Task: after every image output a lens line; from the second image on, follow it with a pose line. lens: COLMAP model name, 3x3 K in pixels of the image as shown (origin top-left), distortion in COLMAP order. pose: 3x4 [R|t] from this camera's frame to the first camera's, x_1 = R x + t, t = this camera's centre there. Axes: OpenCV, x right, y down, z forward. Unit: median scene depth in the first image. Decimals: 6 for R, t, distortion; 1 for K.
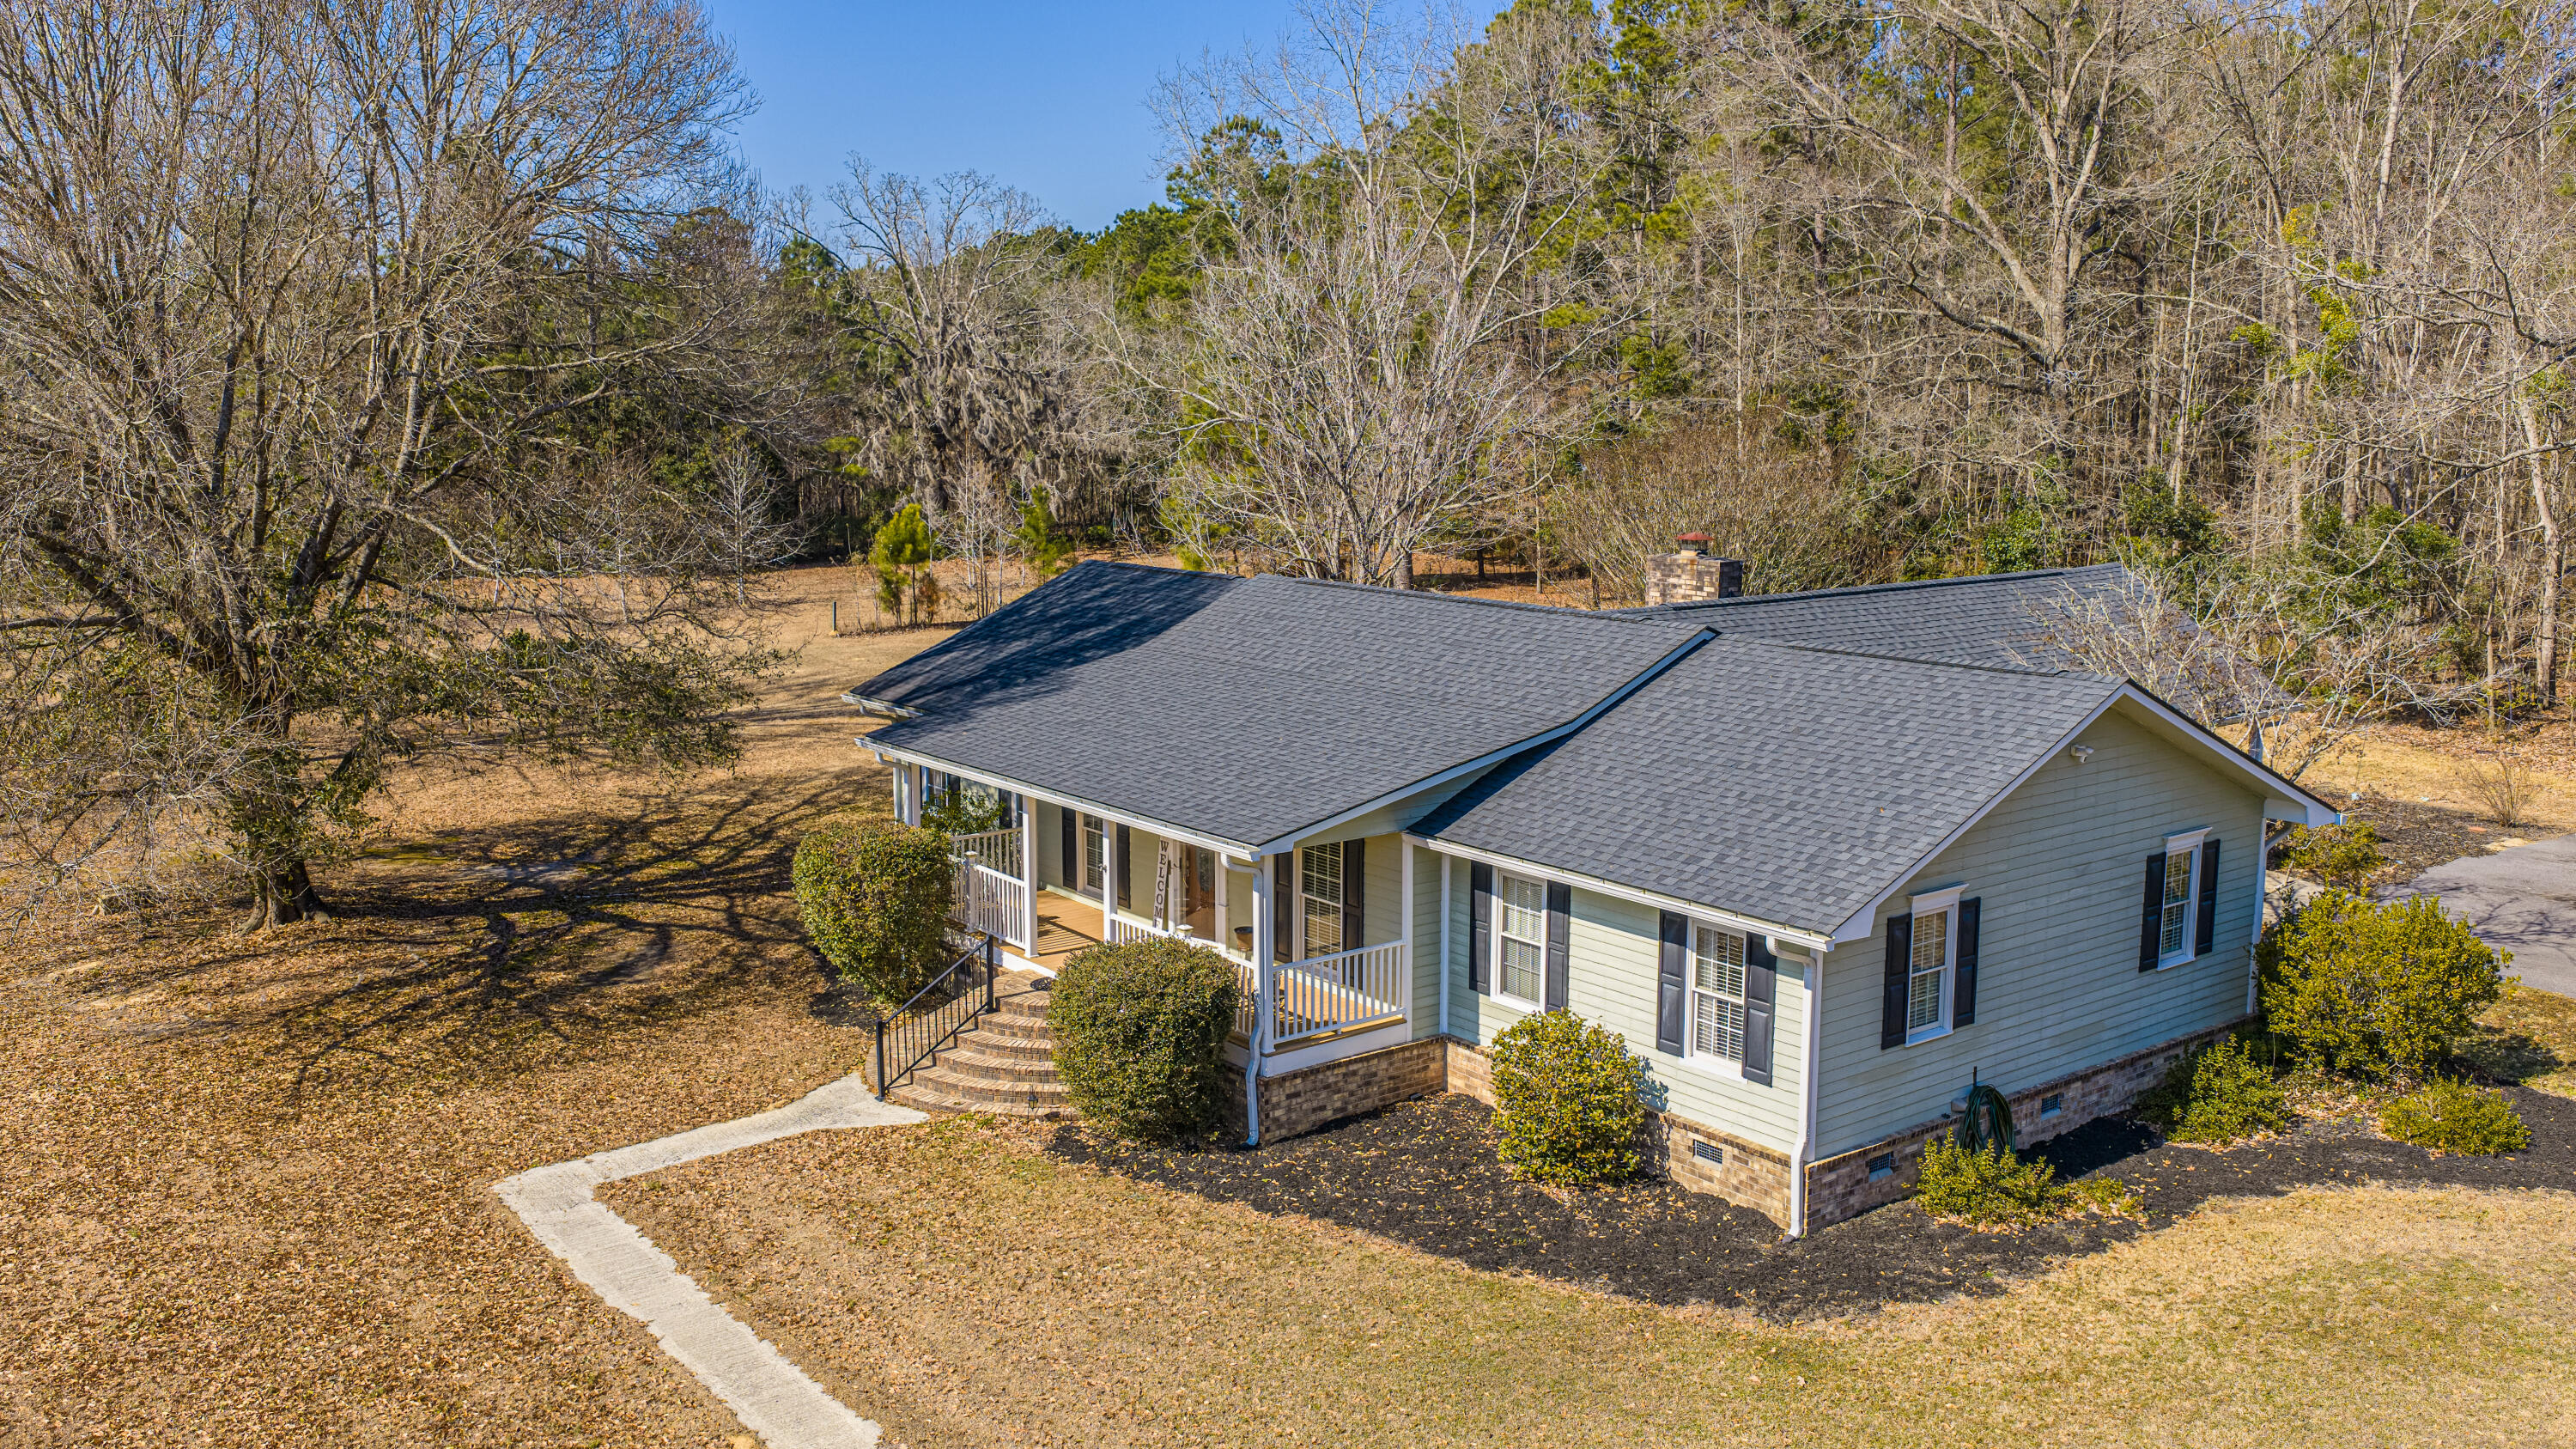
lens RADIAL K [[2111.2, 0, 1279.9], [0, 2111.2, 735.8], [0, 0, 1]] dist [0.027032, -0.060938]
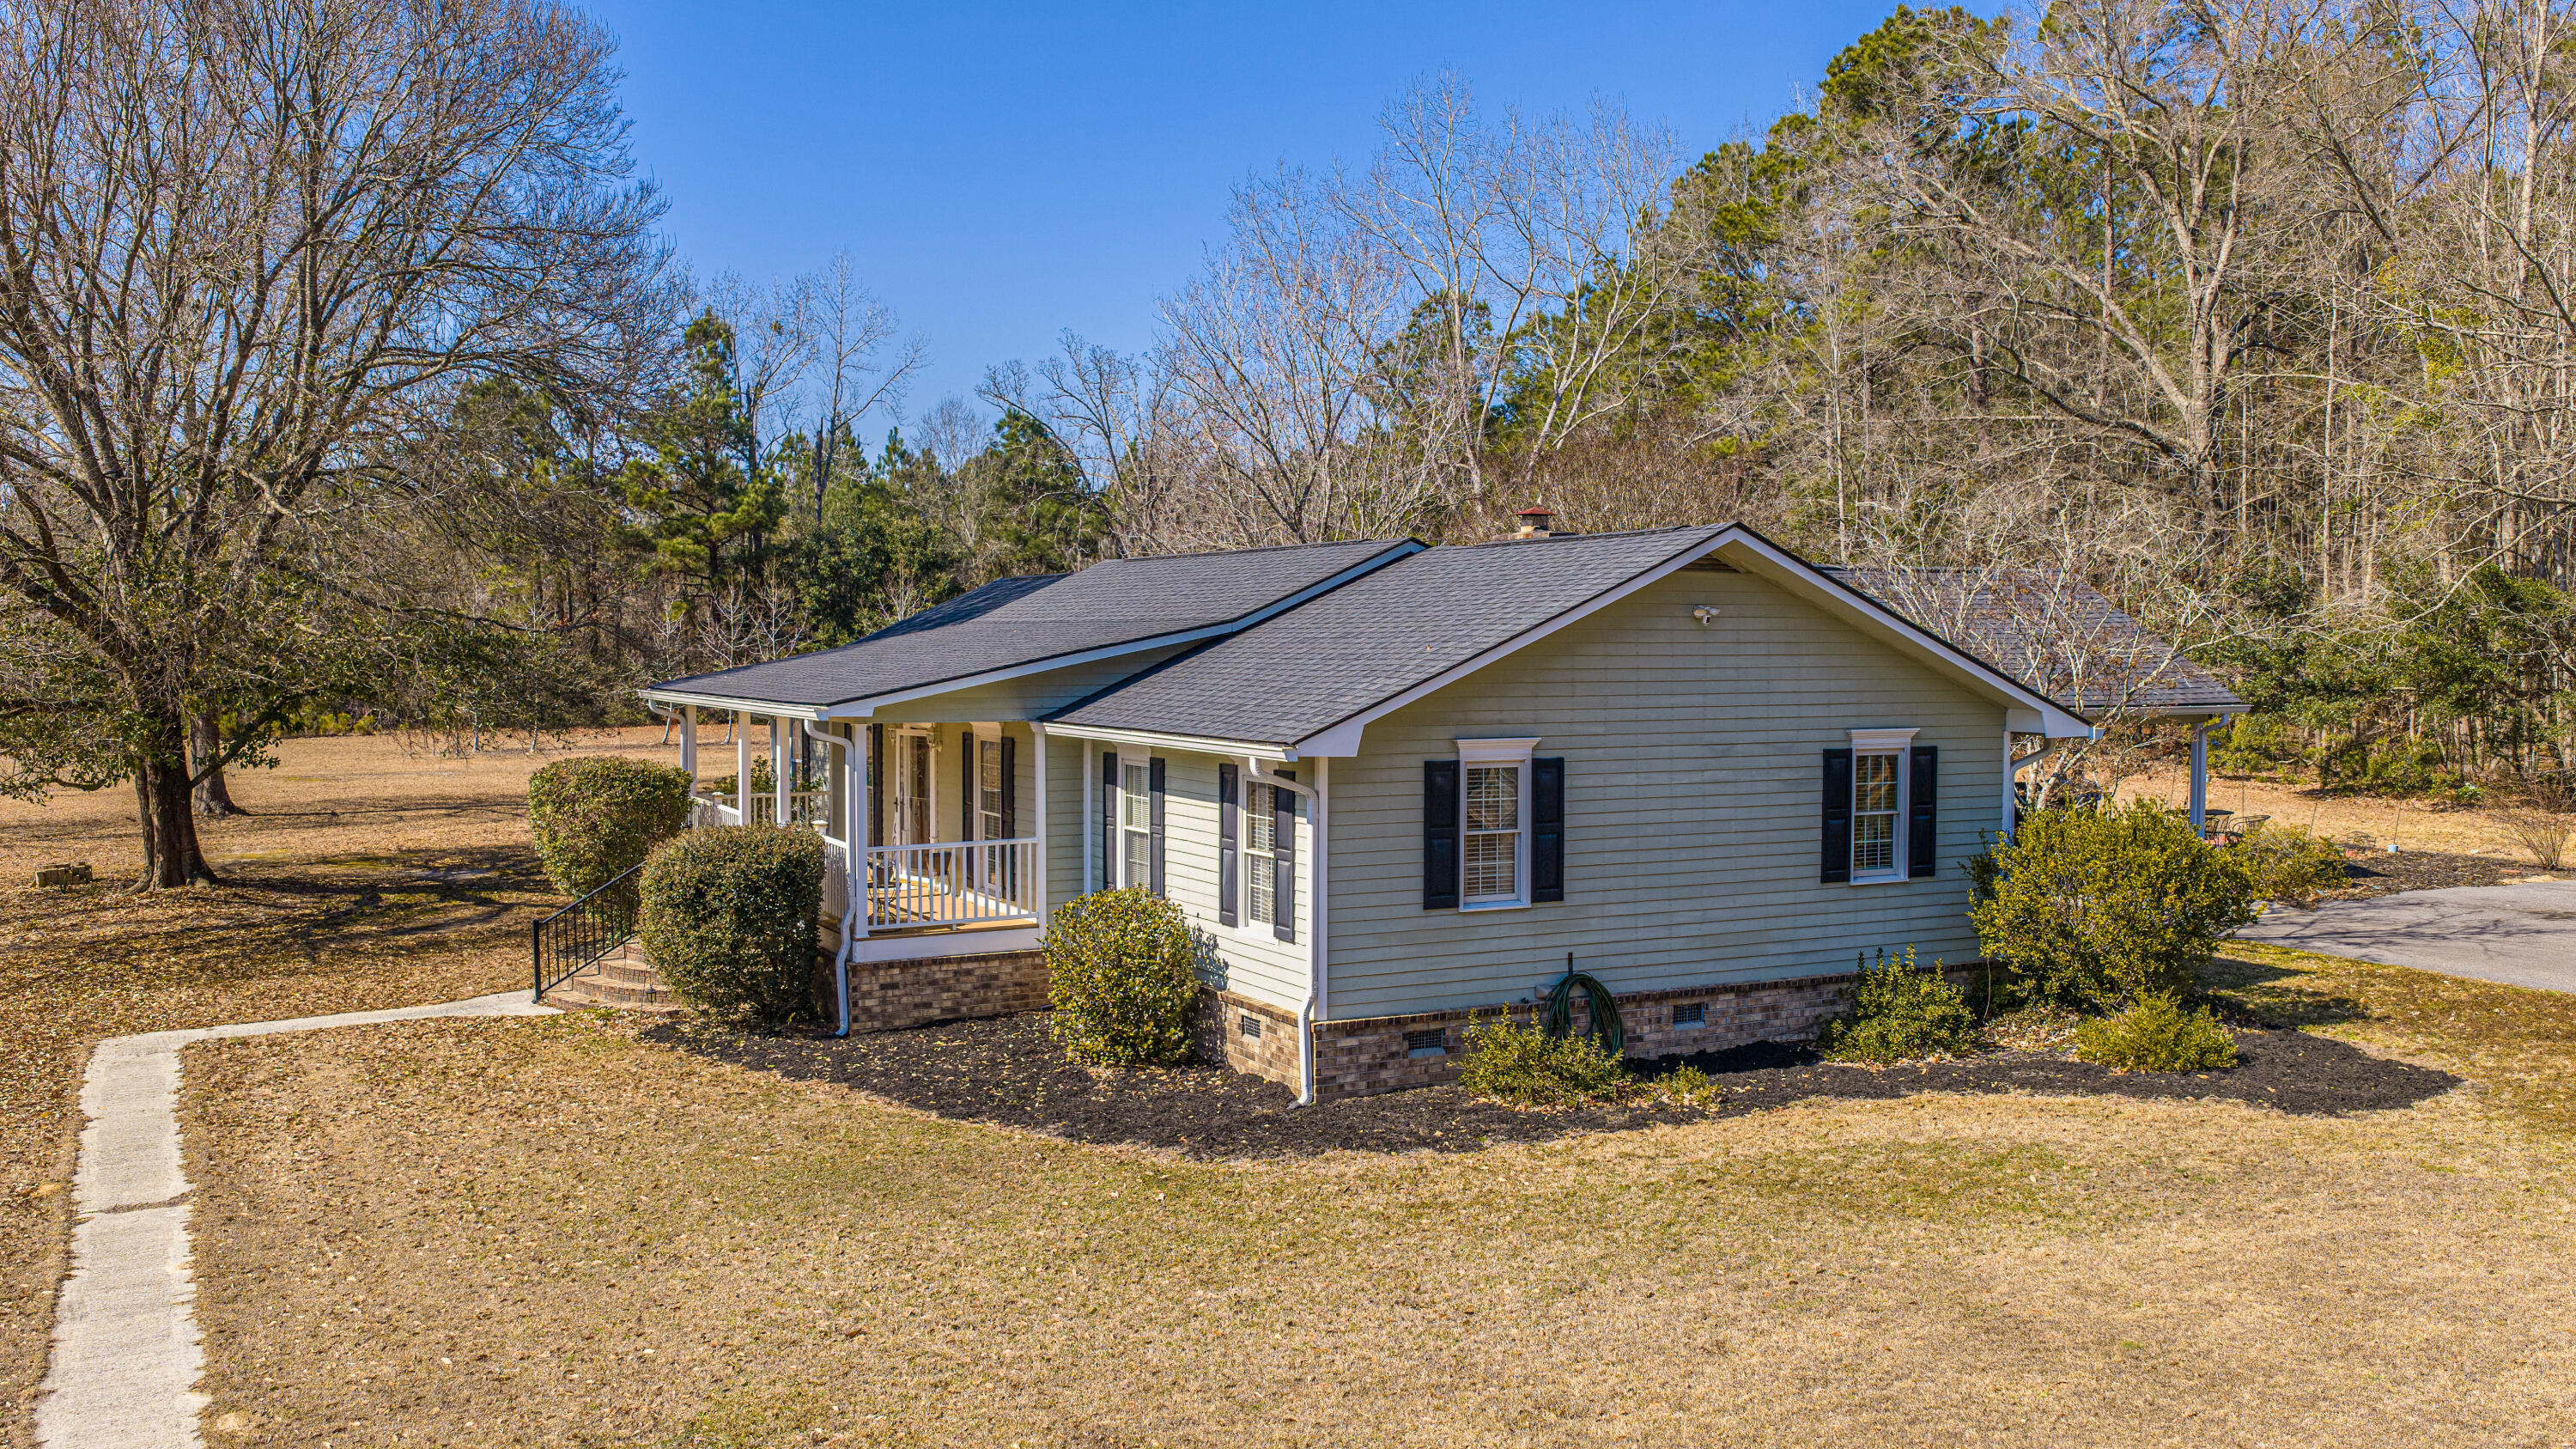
lens RADIAL K [[2111.2, 0, 1284.8], [0, 2111.2, 743.4], [0, 0, 1]] dist [0.027032, -0.060938]
pose [[0.985282, 0.008363, -0.170730, 0.356811], [-0.027666, 0.993435, -0.111001, 0.168745], [0.168681, 0.114091, 0.979045, 0.089721]]
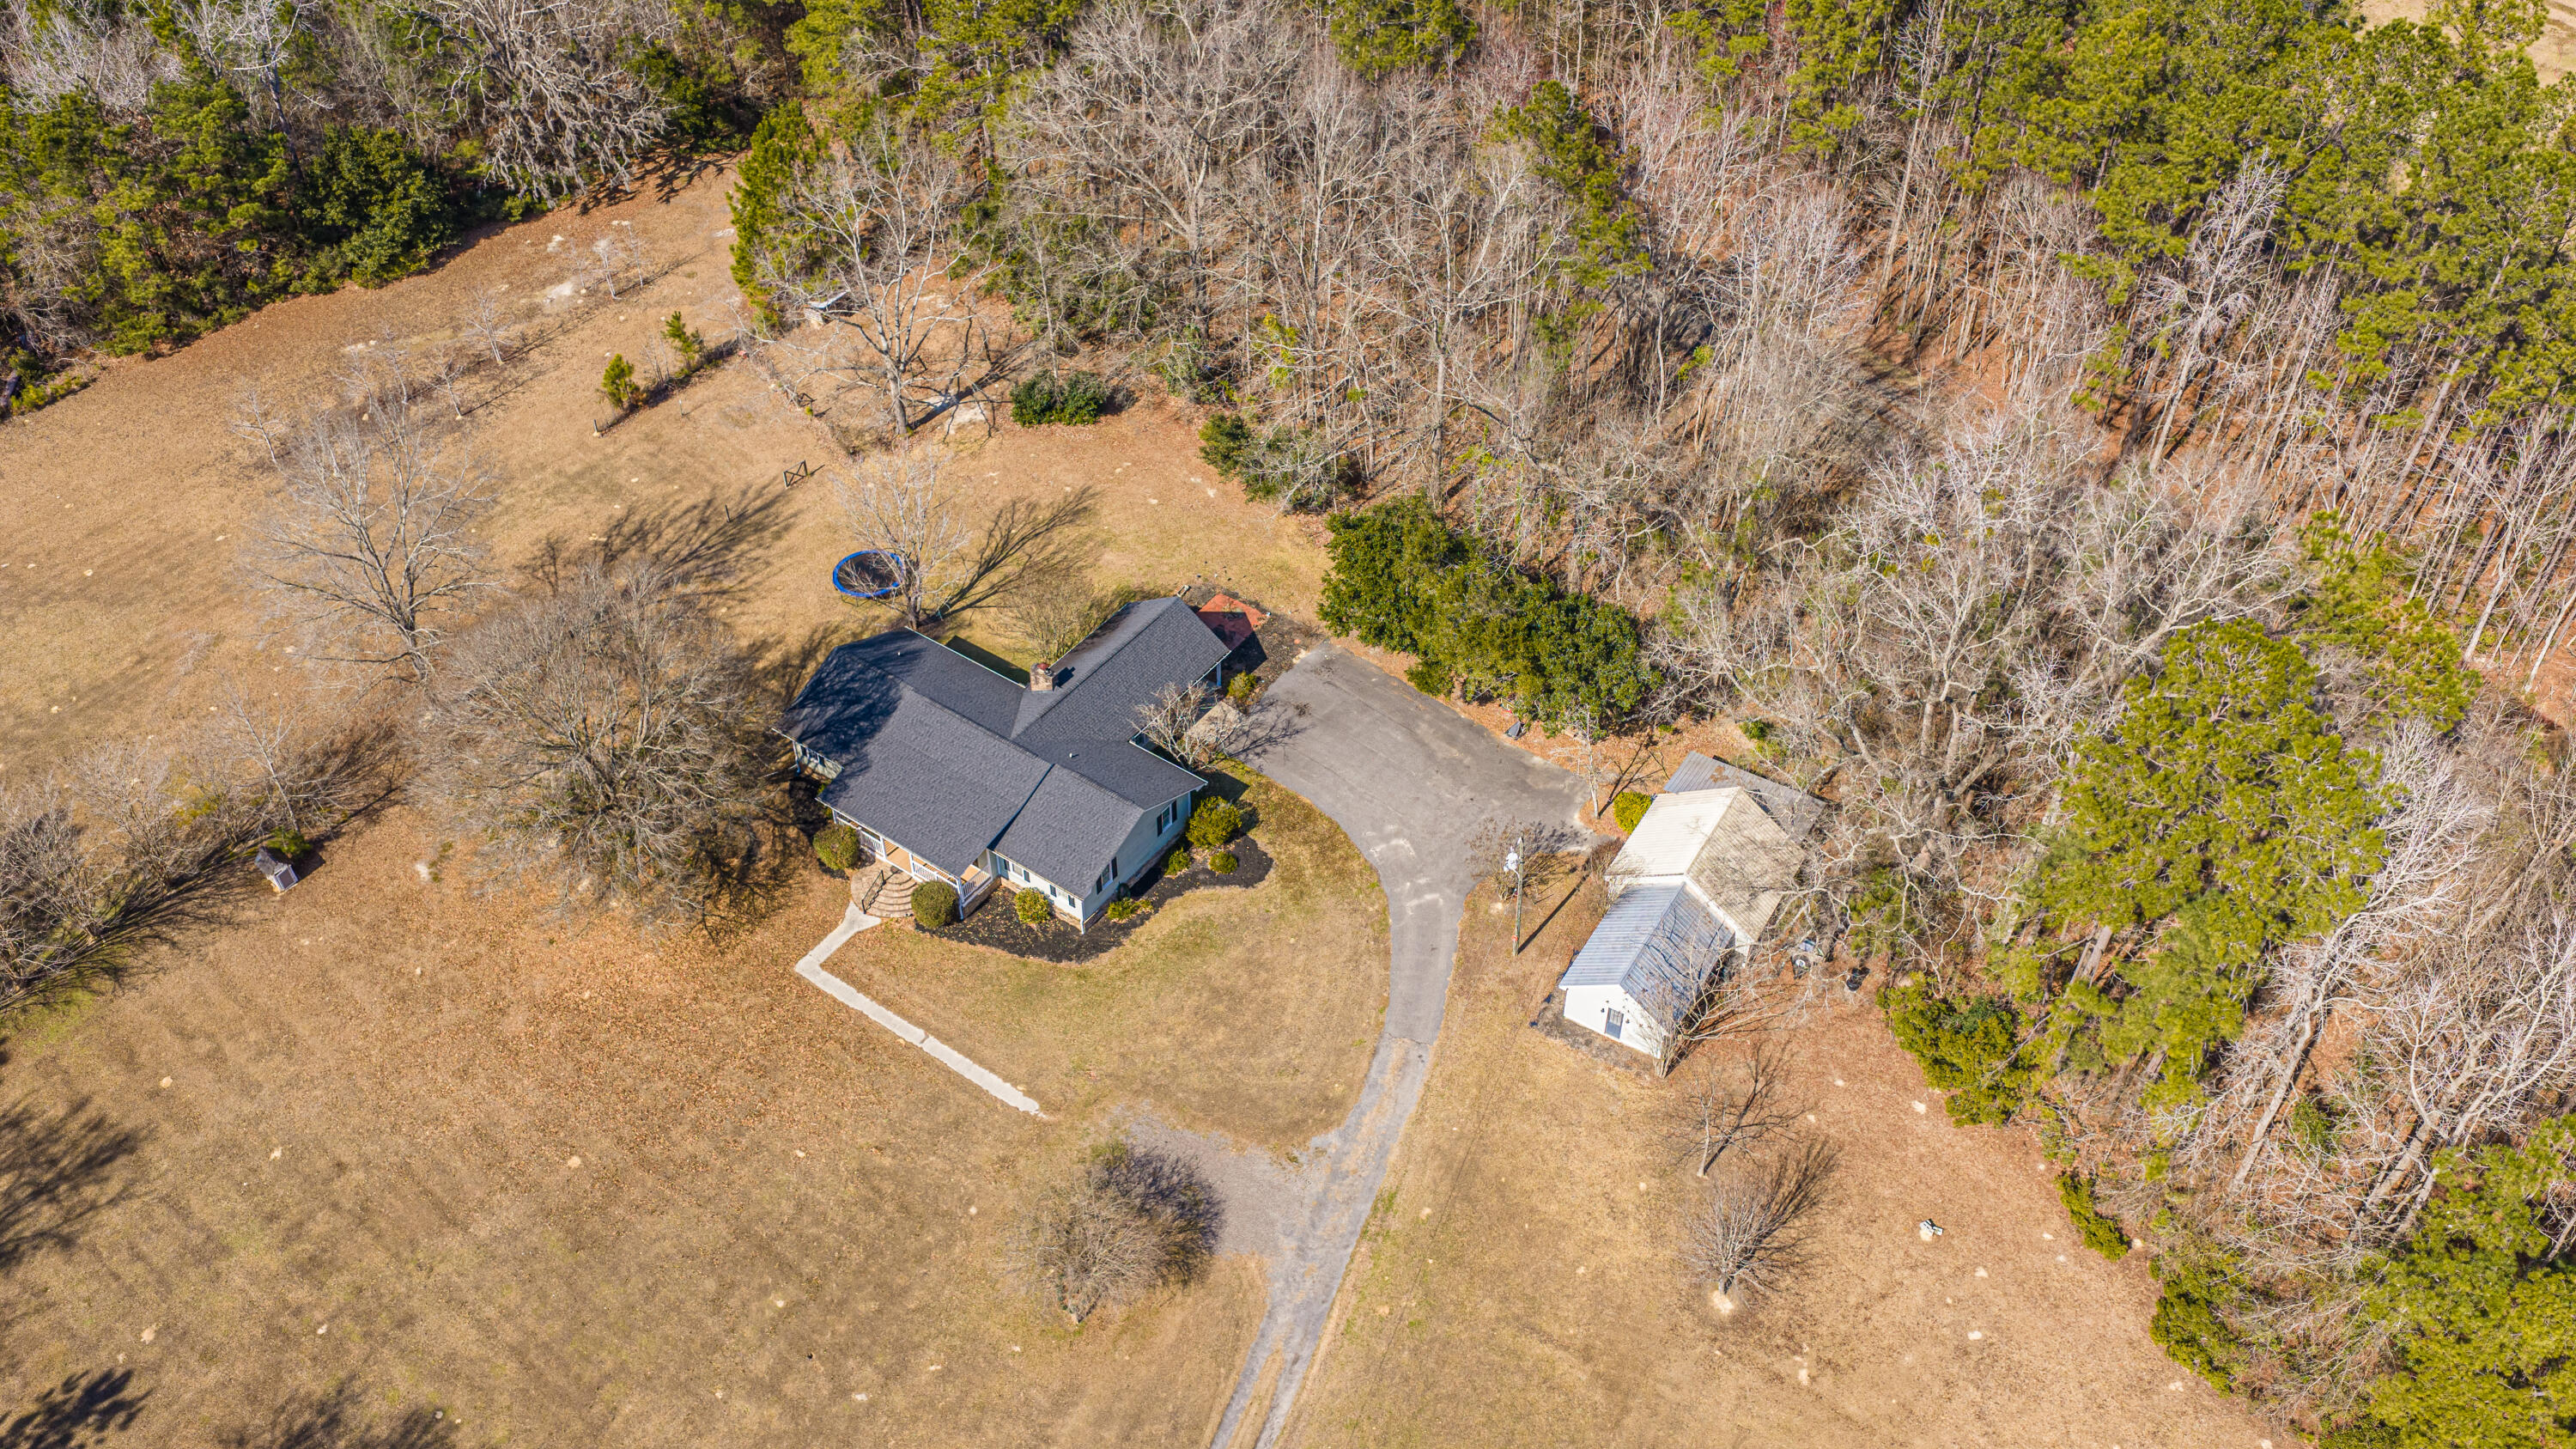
lens RADIAL K [[2111.2, 0, 1270.2], [0, 2111.2, 729.9], [0, 0, 1]] dist [0.027032, -0.060938]
pose [[0.957114, -0.197317, 0.212130, -0.261198], [0.043740, 0.822235, 0.567465, -2.663414], [-0.286391, -0.533850, 0.795603, -2.530155]]
